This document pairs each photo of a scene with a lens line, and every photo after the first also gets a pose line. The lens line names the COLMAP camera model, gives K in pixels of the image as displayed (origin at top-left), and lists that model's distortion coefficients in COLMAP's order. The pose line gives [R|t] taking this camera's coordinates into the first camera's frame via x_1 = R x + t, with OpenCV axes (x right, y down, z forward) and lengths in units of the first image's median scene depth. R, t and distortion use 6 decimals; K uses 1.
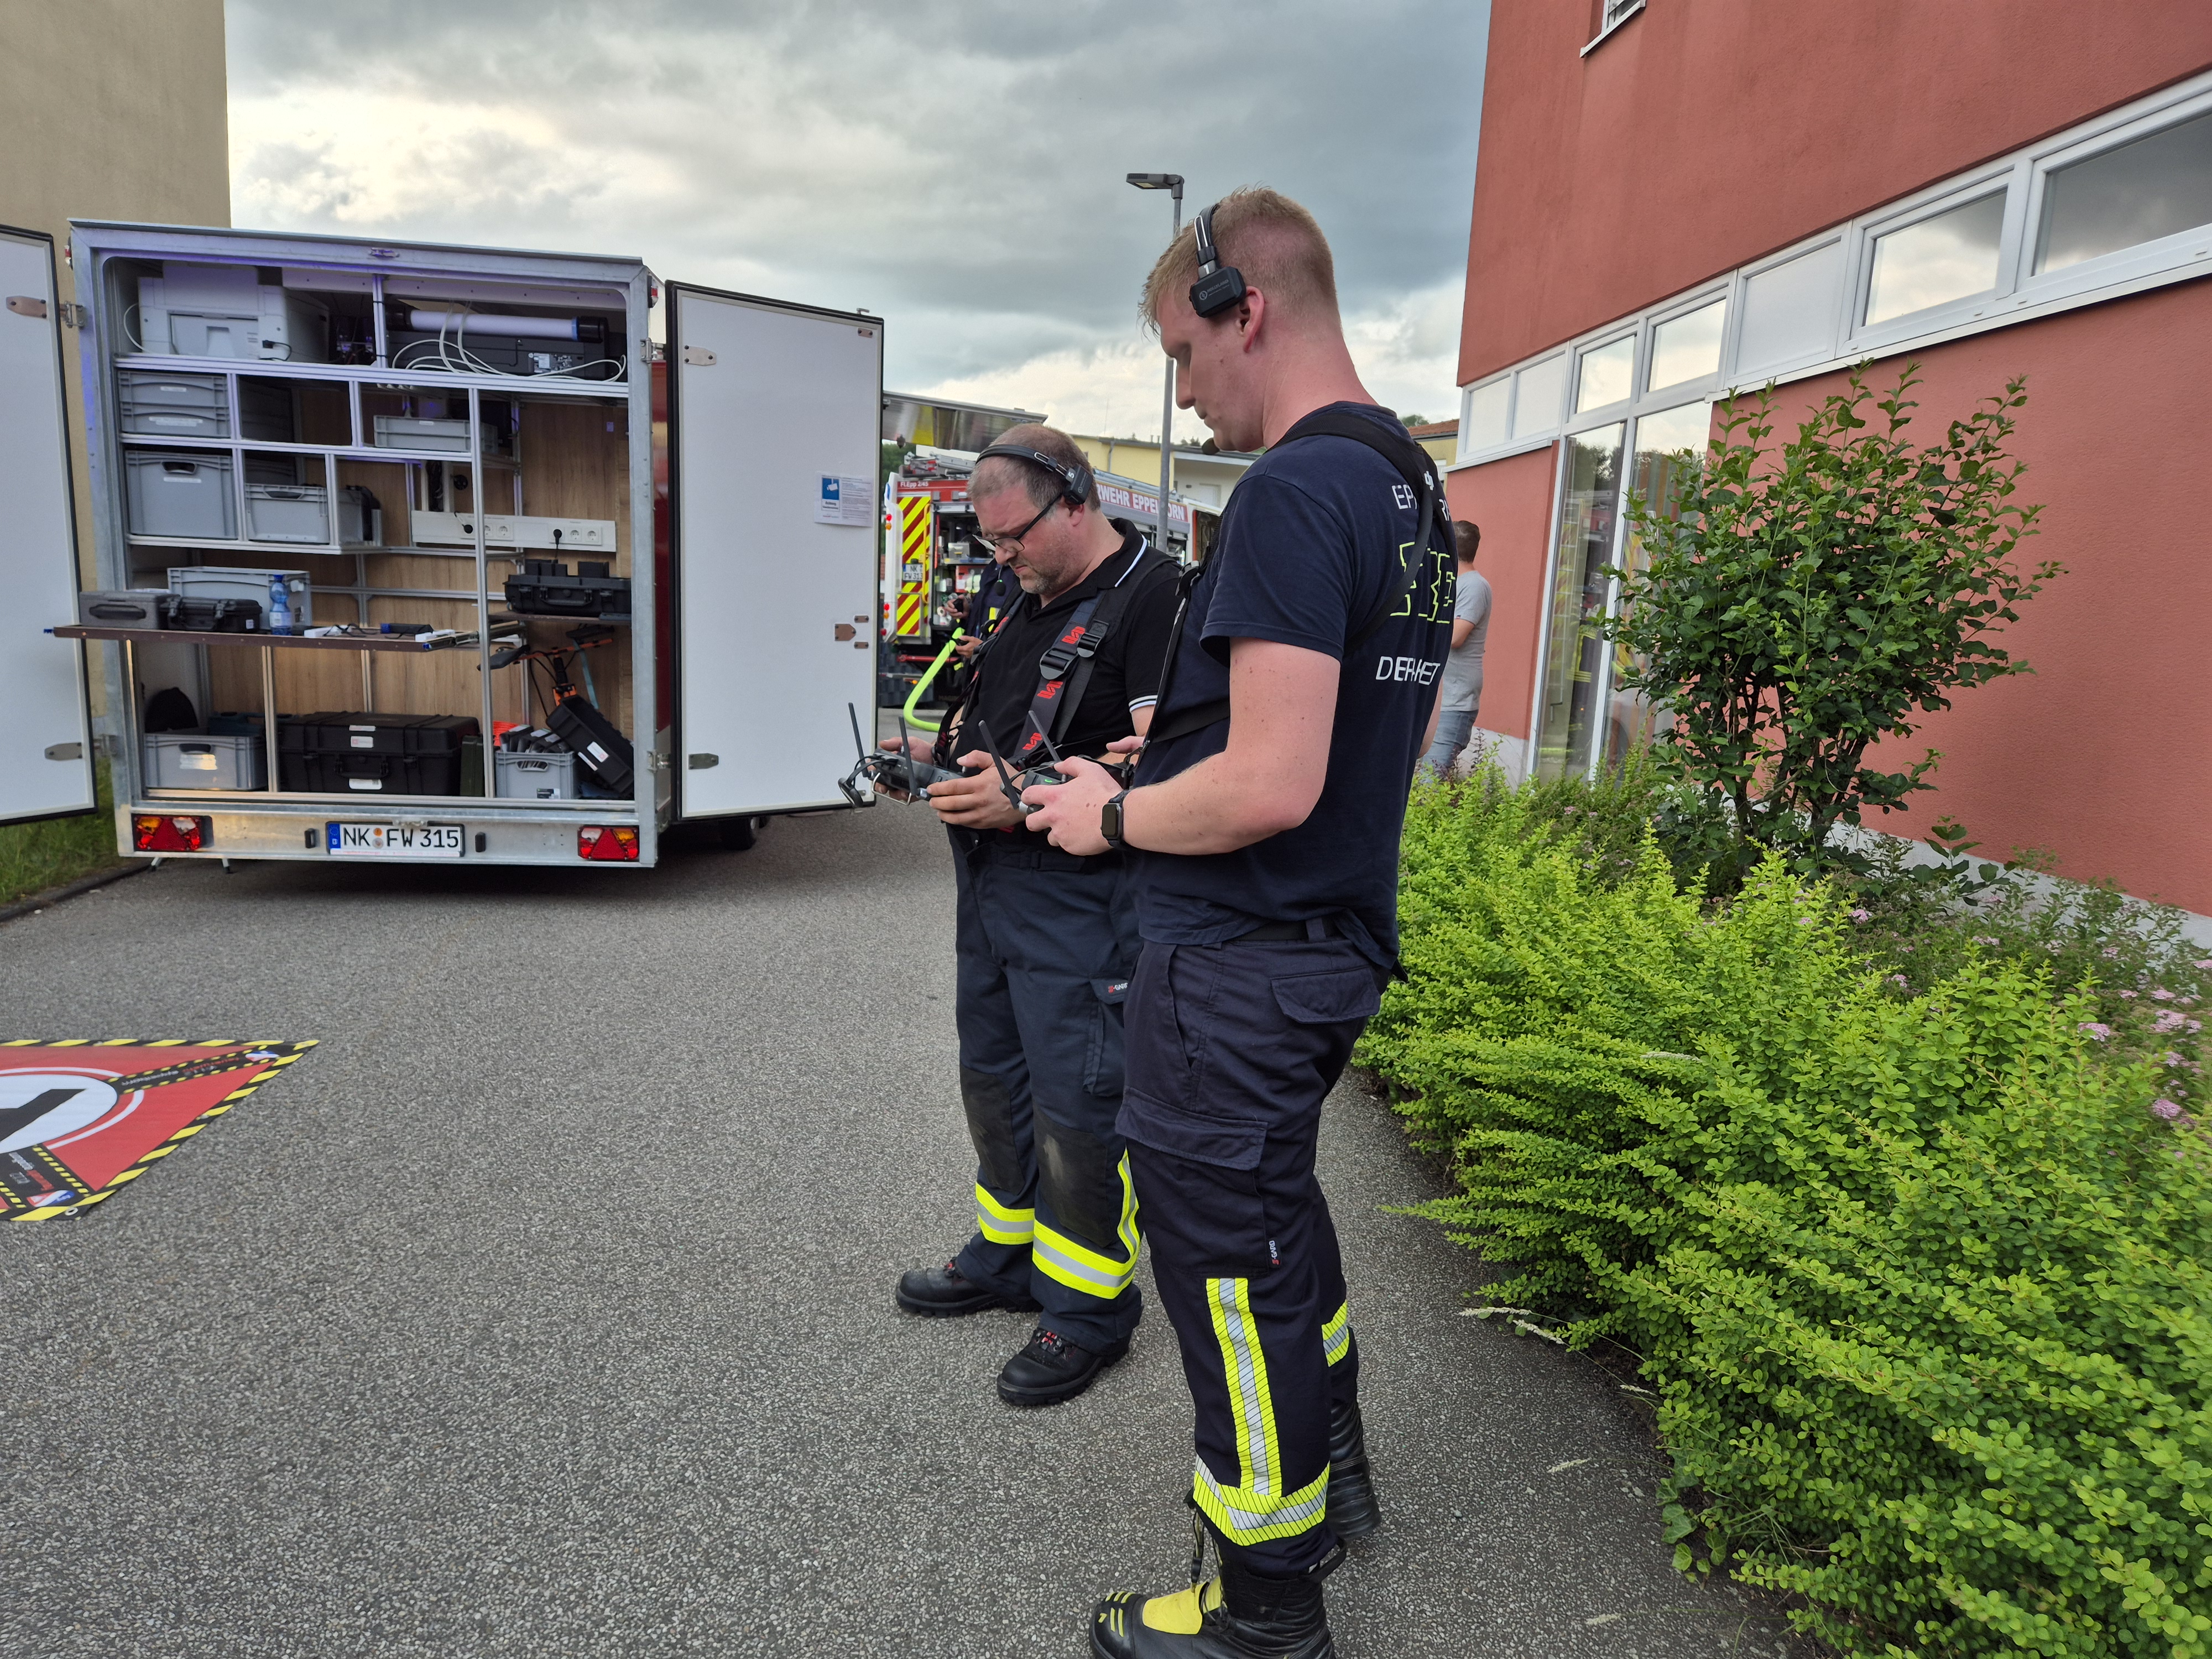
lens RADIAL K [[1468.9, 0, 1118.4], [0, 1468.9, 836.5], [0, 0, 1]] dist [0.048278, -0.048983]
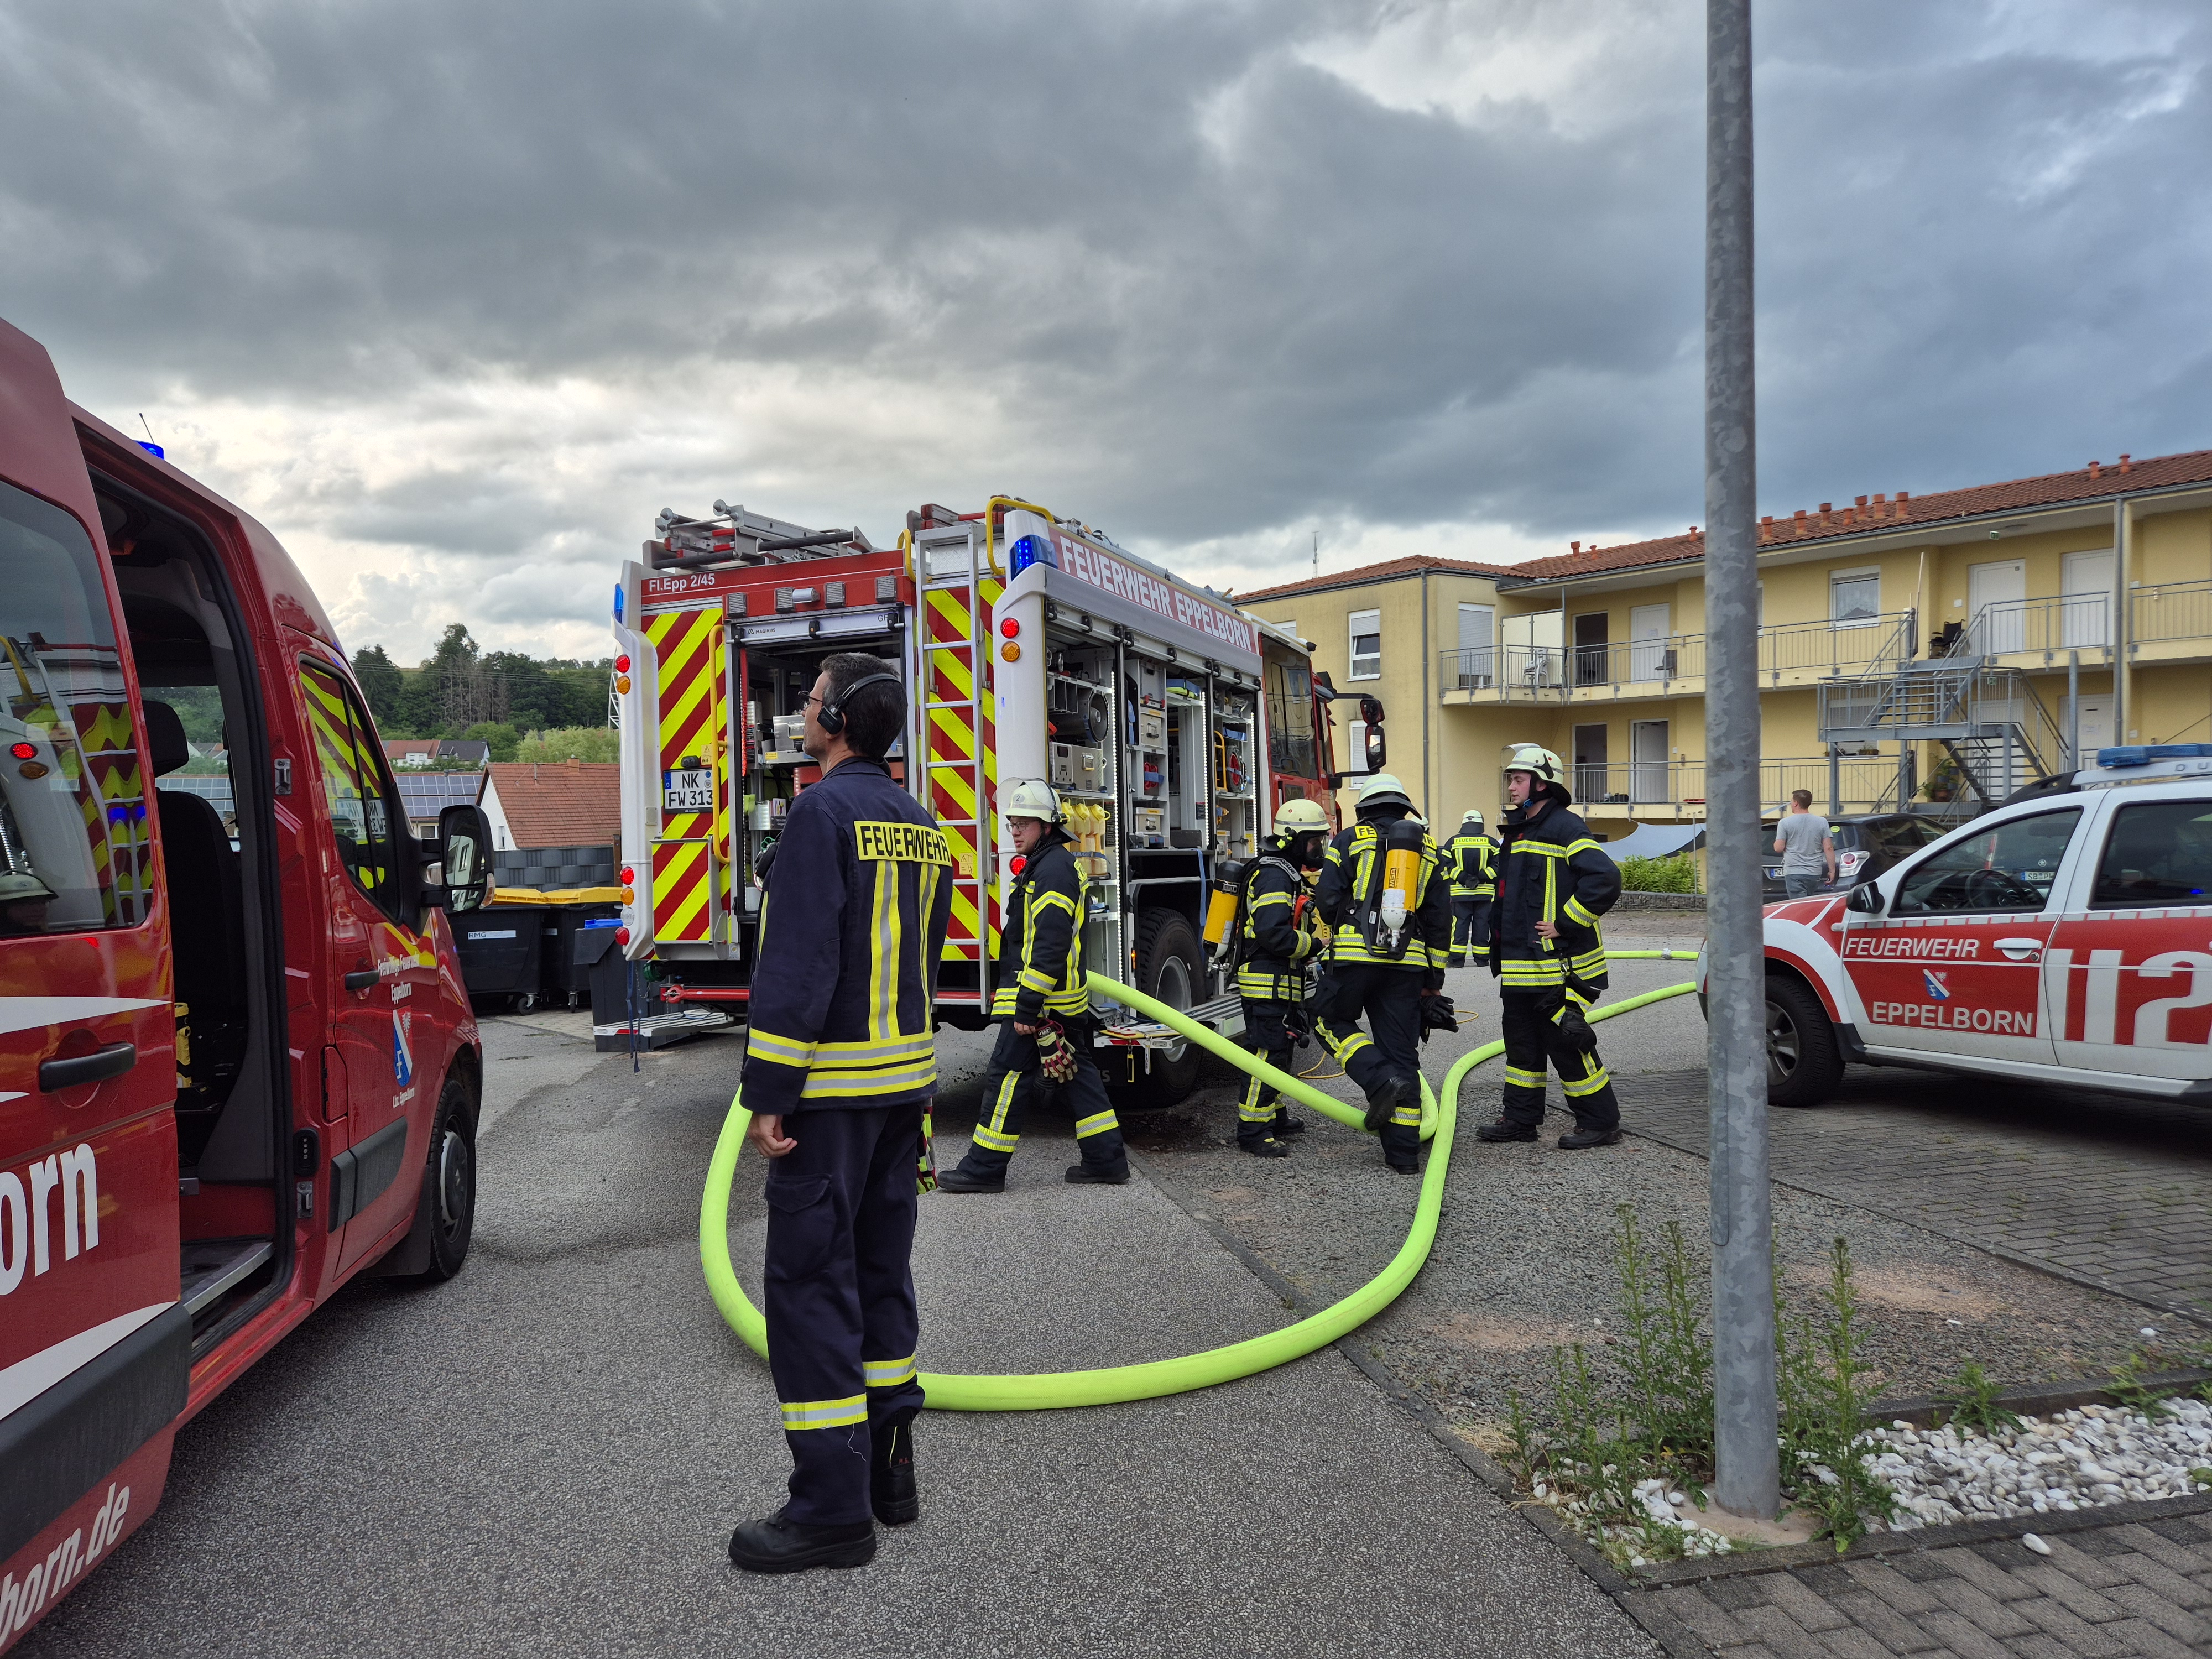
lens RADIAL K [[1468.9, 0, 1095.9], [0, 1468.9, 817.1], [0, 0, 1]] dist [0.048278, -0.048983]
pose [[0.992057, -0.065959, 0.107105, -0.071693], [0.080147, 0.987723, -0.134089, -0.108661], [-0.096945, 0.141608, 0.985164, 0.590150]]
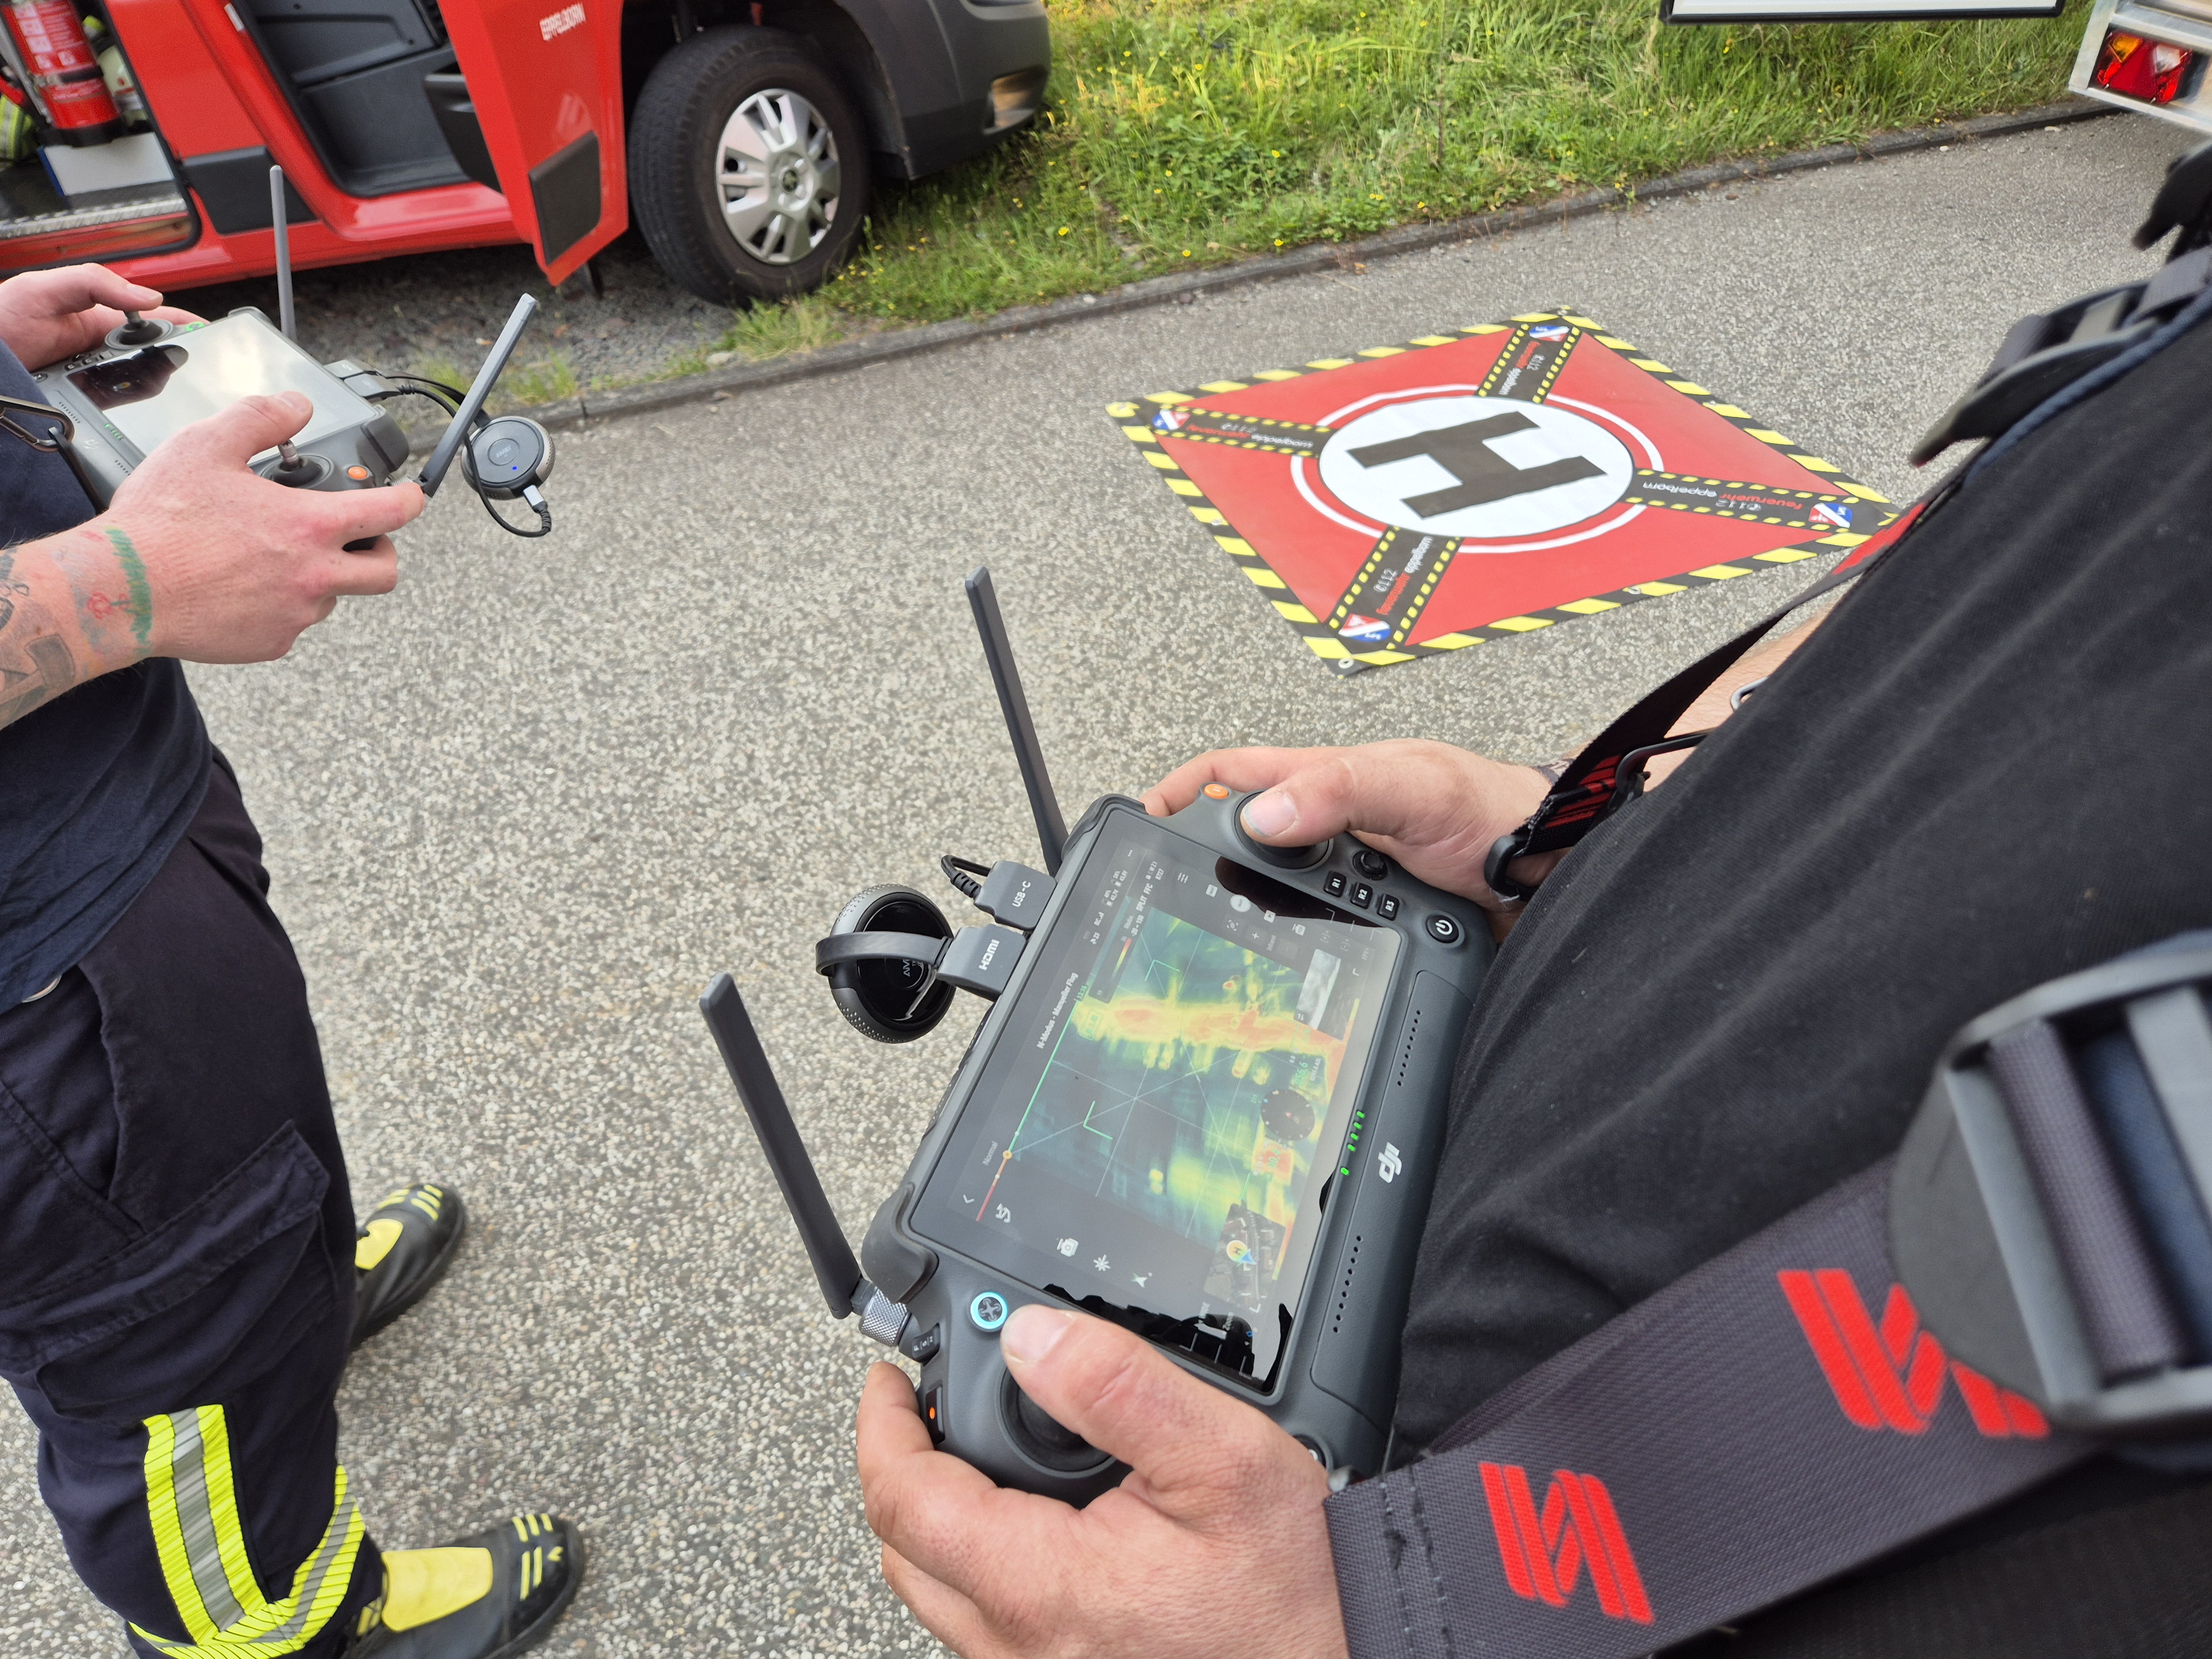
lens RADIAL K [[1468.9, 0, 1113.2], [0, 1468.9, 827.5], [0, 0, 1]] dist [0.048278, -0.048983]
pose [[0.228061, 0.596382, -0.769621, -0.013285], [-0.105705, 0.800946, 0.589332, -0.020404], [0.967892, -0.053051, 0.245705, 0.112565]]
